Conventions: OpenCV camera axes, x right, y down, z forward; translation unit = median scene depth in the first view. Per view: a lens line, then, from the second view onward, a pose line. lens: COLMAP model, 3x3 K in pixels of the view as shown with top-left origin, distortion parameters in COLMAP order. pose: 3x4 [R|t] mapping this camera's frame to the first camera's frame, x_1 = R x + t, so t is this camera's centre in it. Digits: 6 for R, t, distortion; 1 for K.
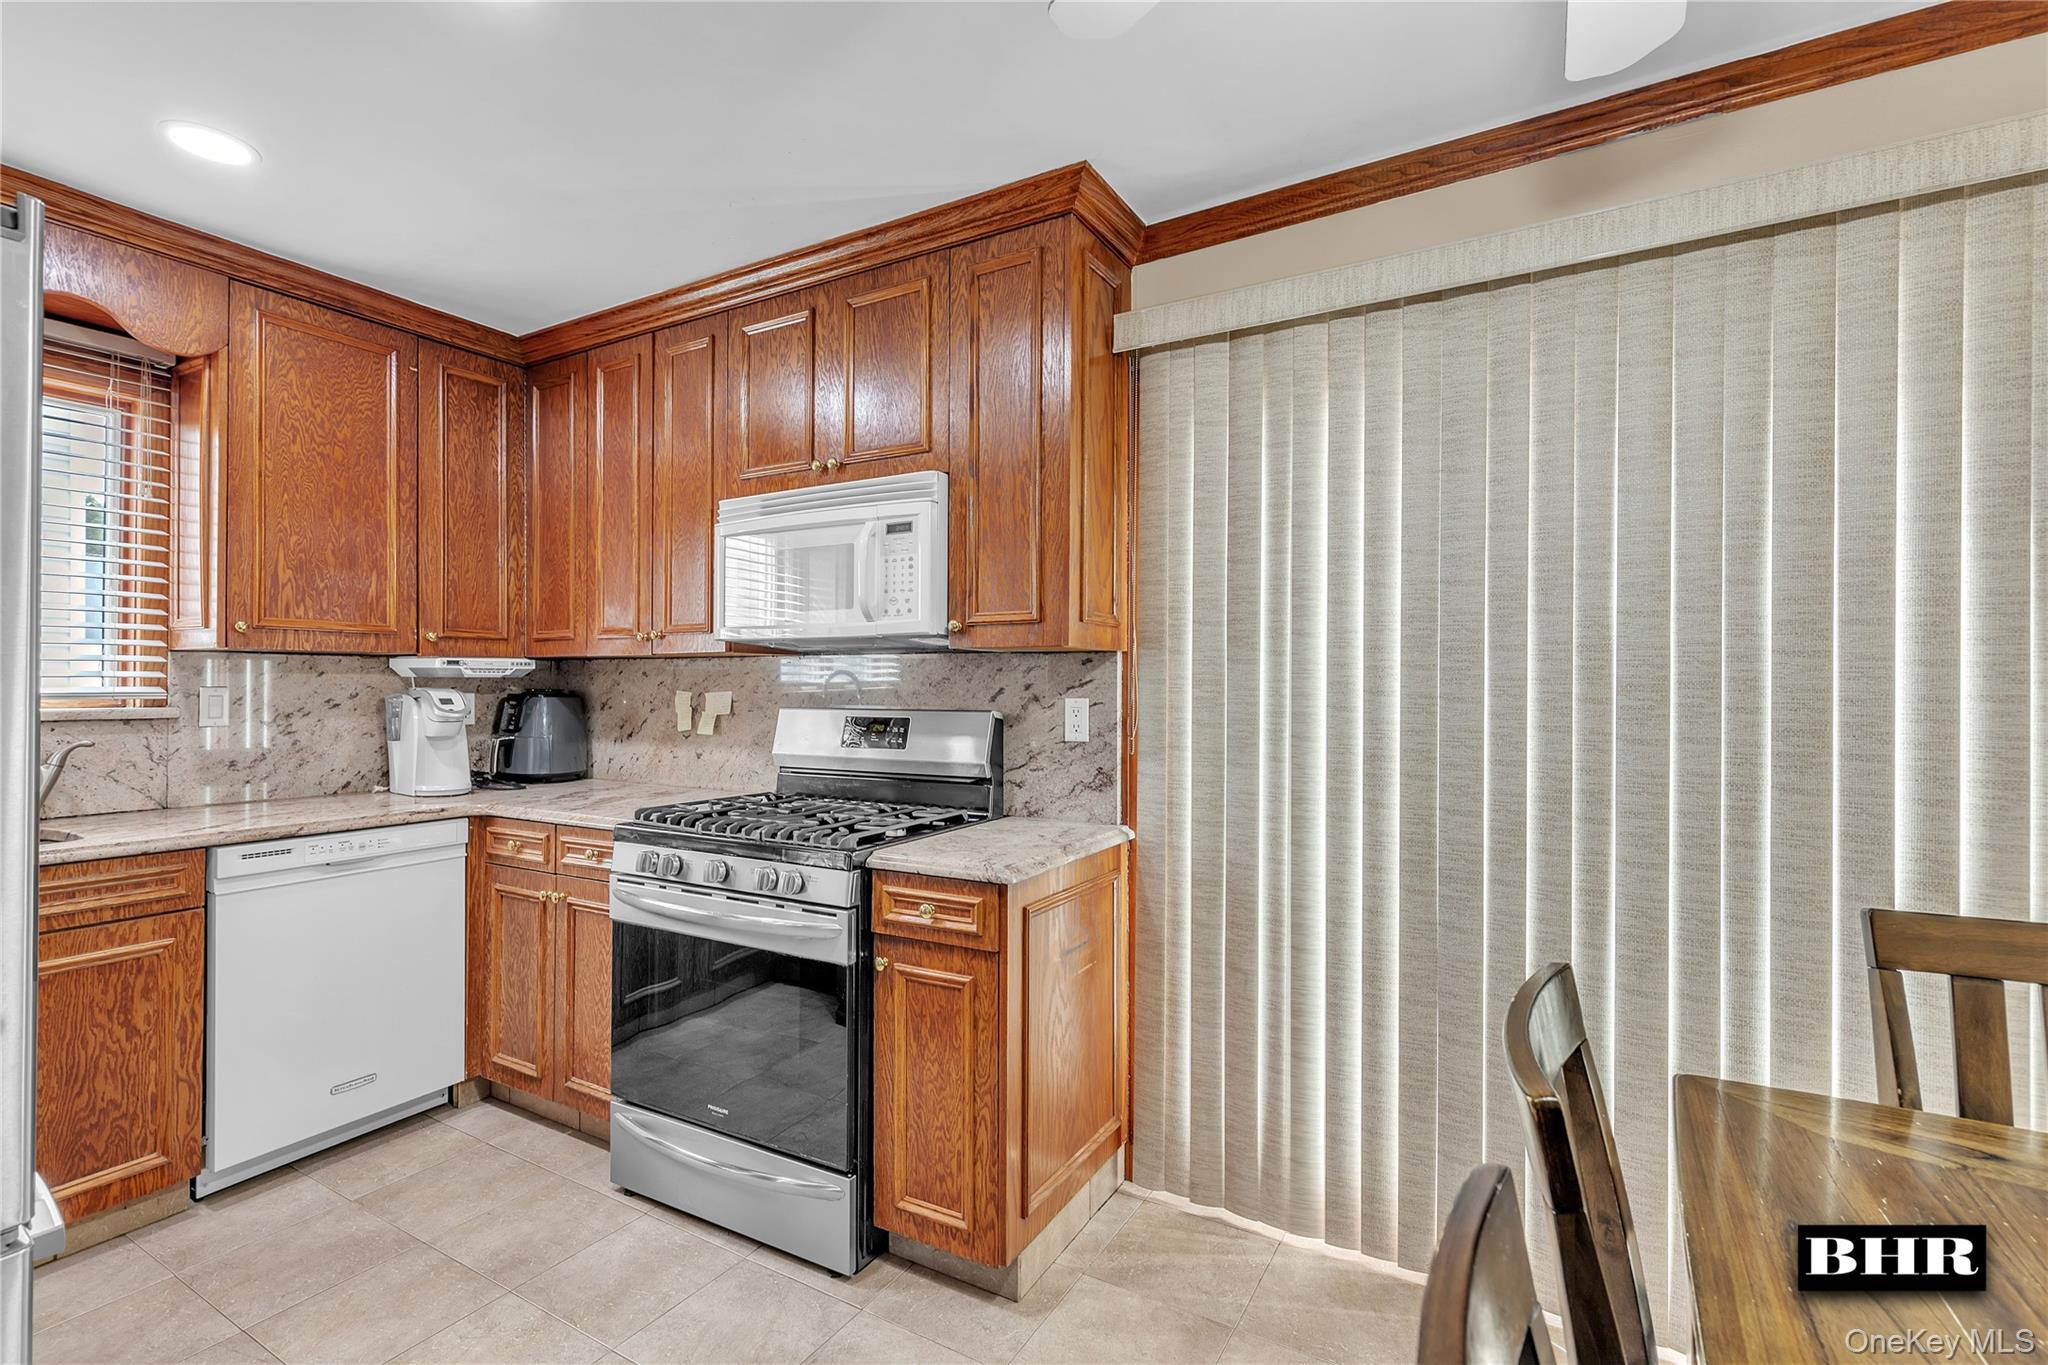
lens RADIAL K [[936.2, 0, 1015.3], [0, 936.2, 678.7], [0, 0, 1]] dist [0.009105, -0.001550]
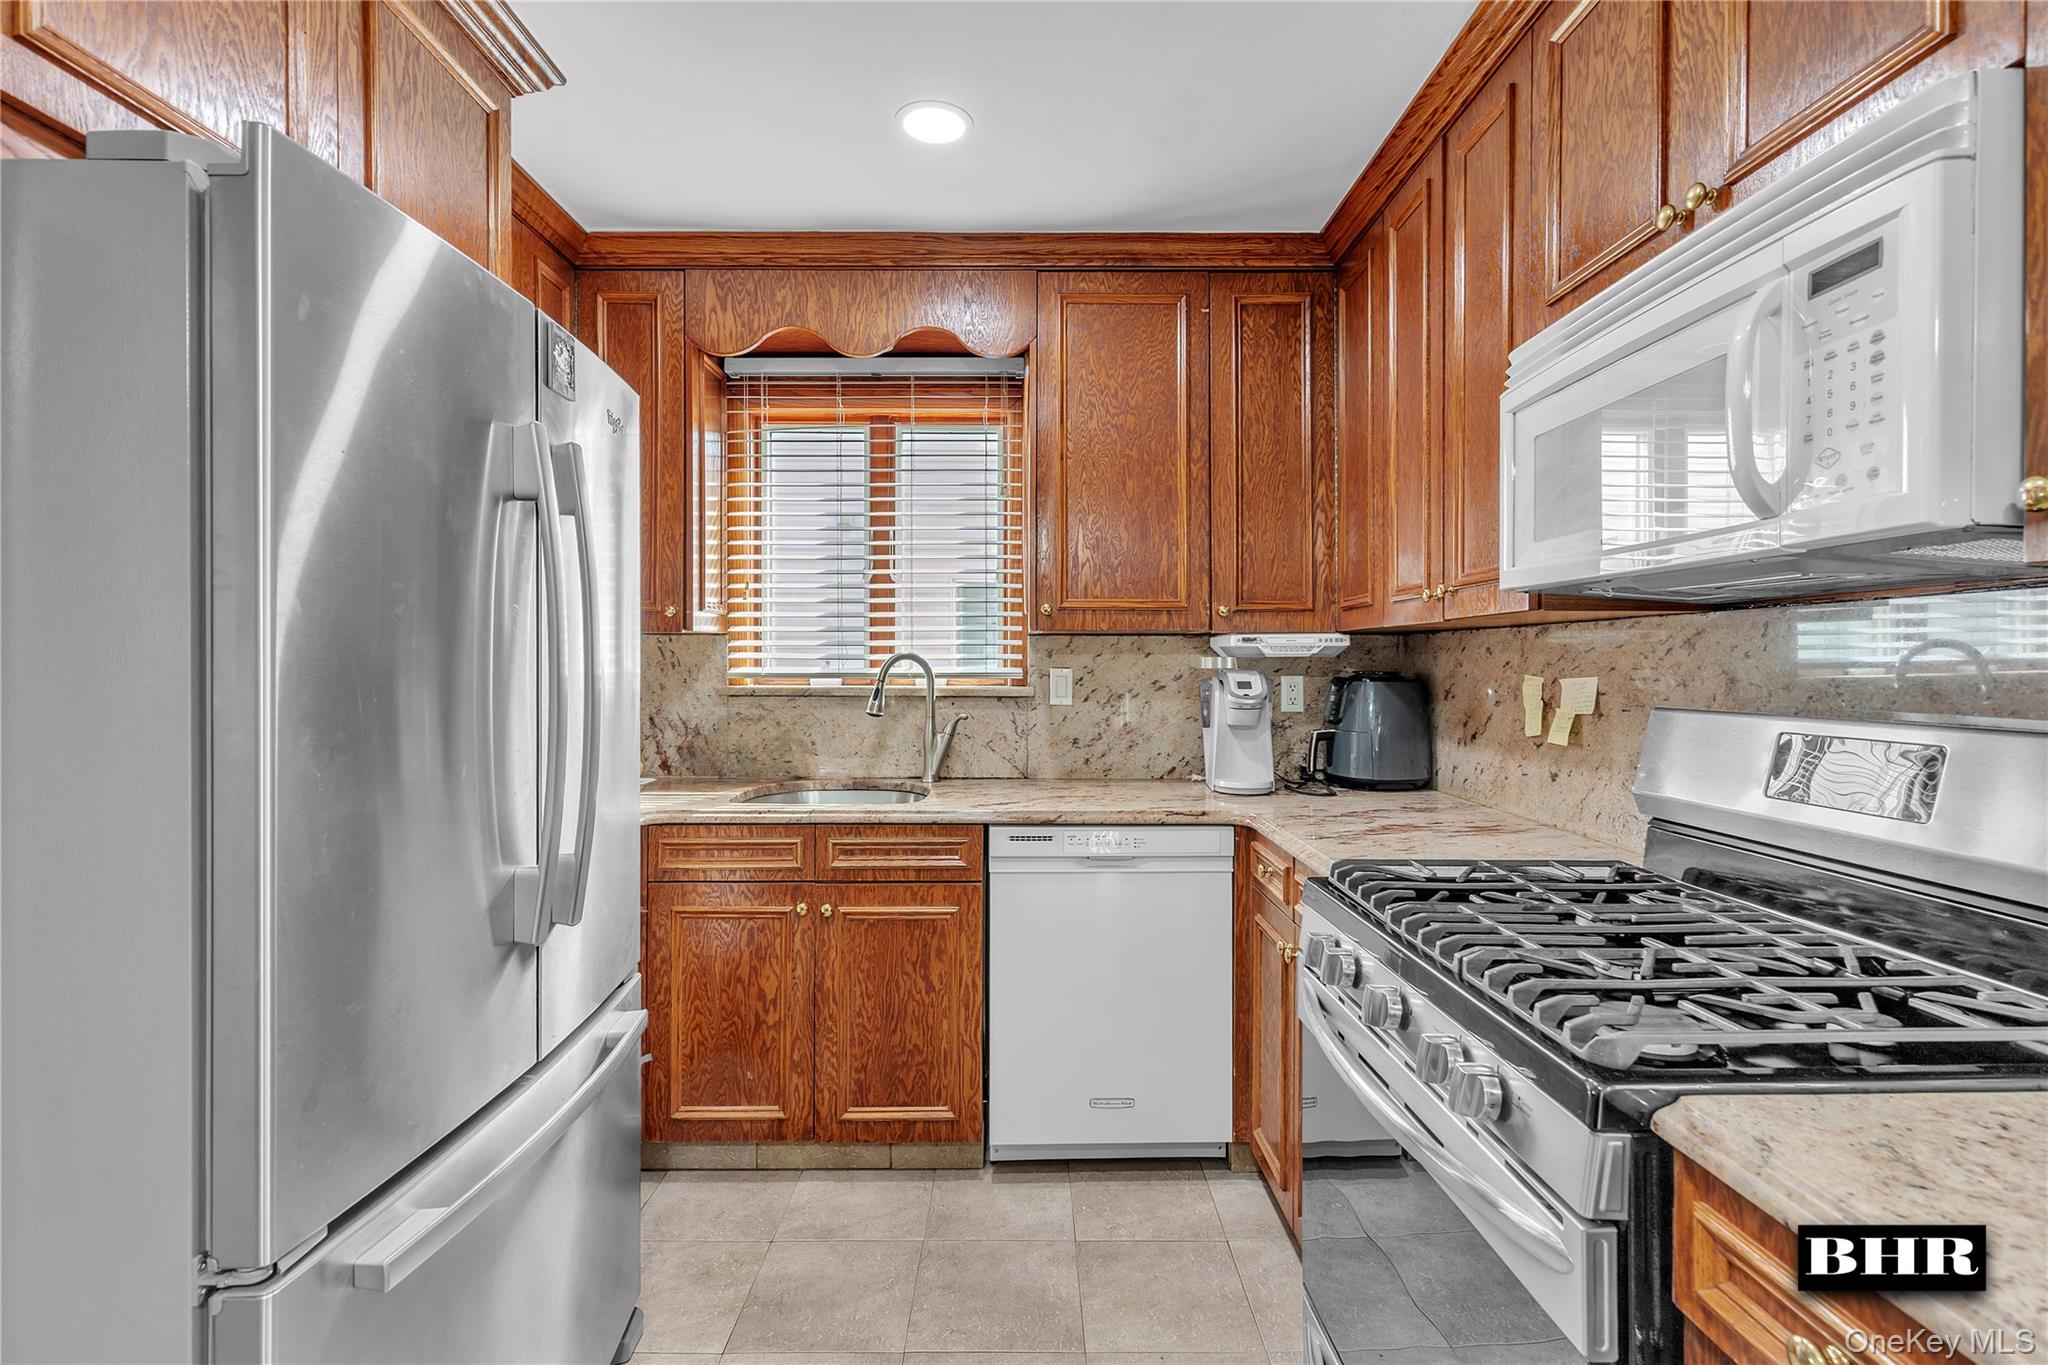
lens RADIAL K [[936.2, 0, 1020.8], [0, 936.2, 661.8], [0, 0, 1]] dist [0.009105, -0.001550]
pose [[0.510922, -0.003251, -0.859621, 0.033410], [0.006211, 0.999981, -0.000091, 0.001641], [0.859605, -0.005293, 0.510932, 0.421078]]
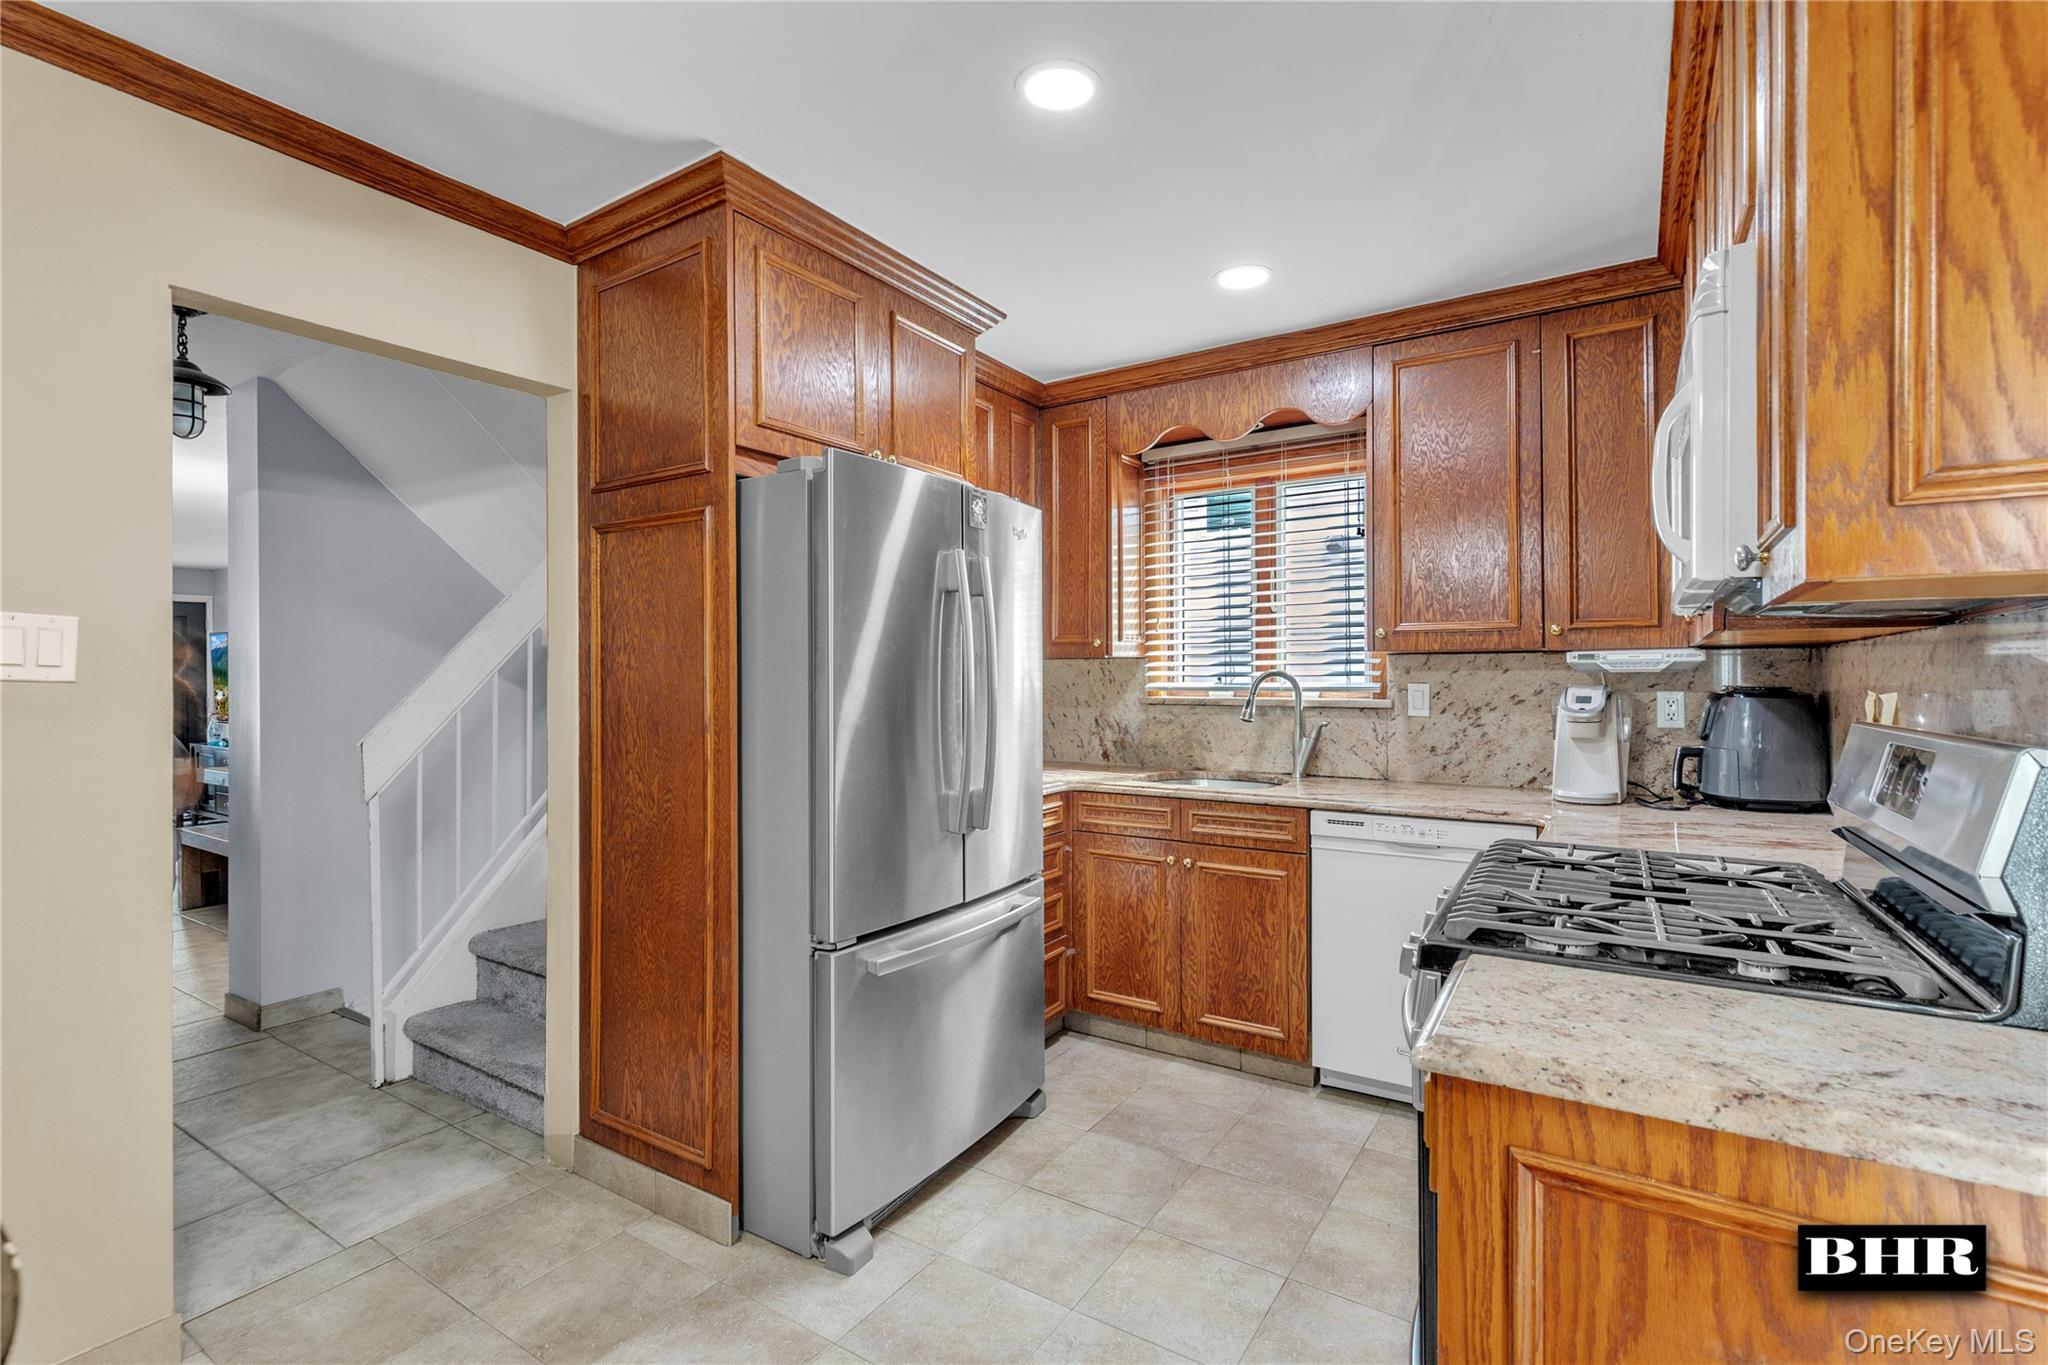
lens RADIAL K [[936.2, 0, 1015.3], [0, 936.2, 670.8], [0, 0, 1]] dist [0.009105, -0.001550]
pose [[-0.045903, -0.011132, -0.998884, 0.357771], [0.008036, 0.999901, -0.011512, 0.002749], [0.998914, -0.008555, -0.045809, 0.543574]]
